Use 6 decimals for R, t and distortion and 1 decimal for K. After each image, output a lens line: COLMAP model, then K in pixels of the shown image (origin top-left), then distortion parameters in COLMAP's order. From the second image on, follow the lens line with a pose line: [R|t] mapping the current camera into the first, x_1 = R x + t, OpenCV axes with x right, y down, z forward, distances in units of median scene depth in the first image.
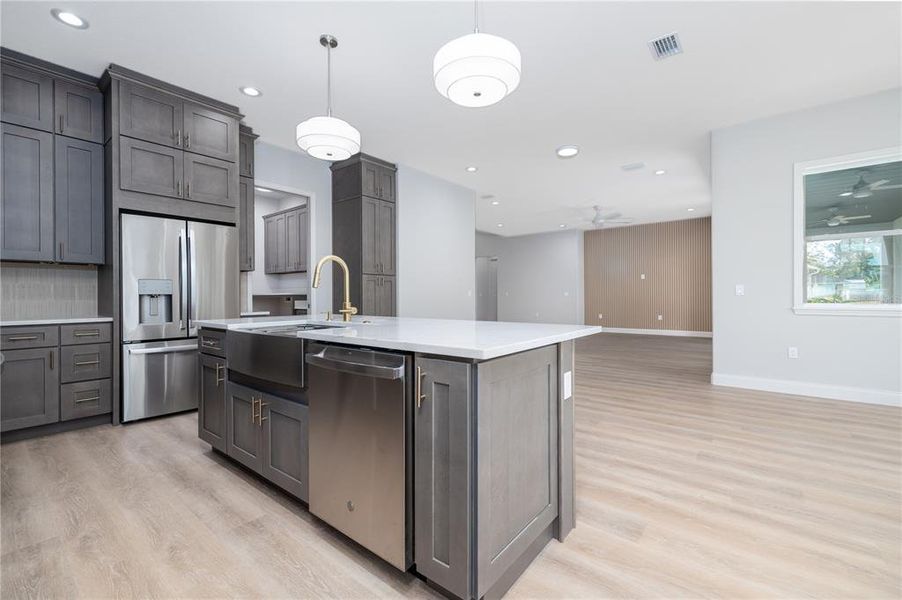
lens RADIAL K [[384.5, 0, 450.4], [0, 384.5, 295.8], [0, 0, 1]] dist [0.000617, 0.000068]
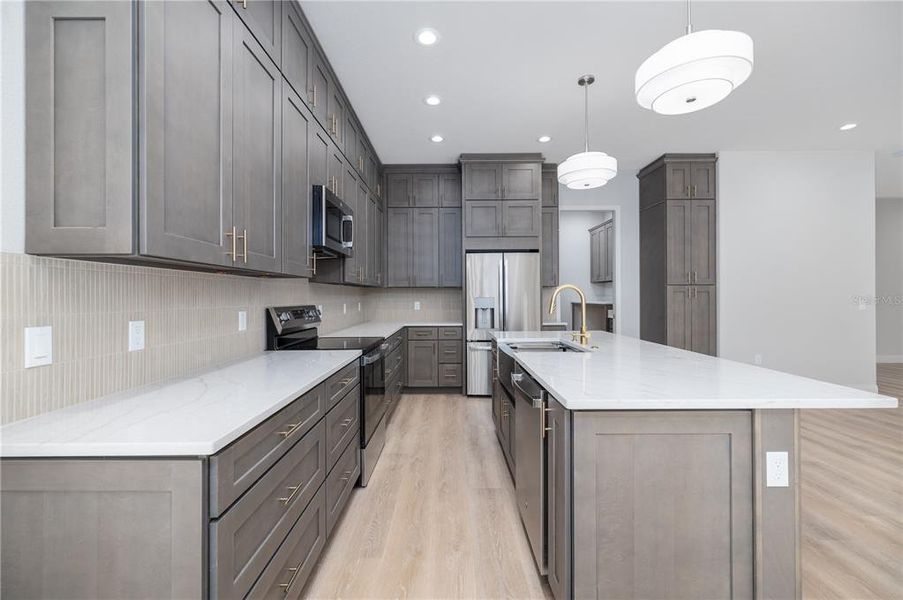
lens RADIAL K [[385.0, 0, 450.9], [0, 385.0, 295.8], [0, 0, 1]] dist [0.000617, 0.000068]
pose [[0.630769, 0.001630, -0.775969, 0.246039], [0.002637, 0.999988, 0.004244, -0.055361], [0.775966, -0.004723, 0.630757, 0.019749]]
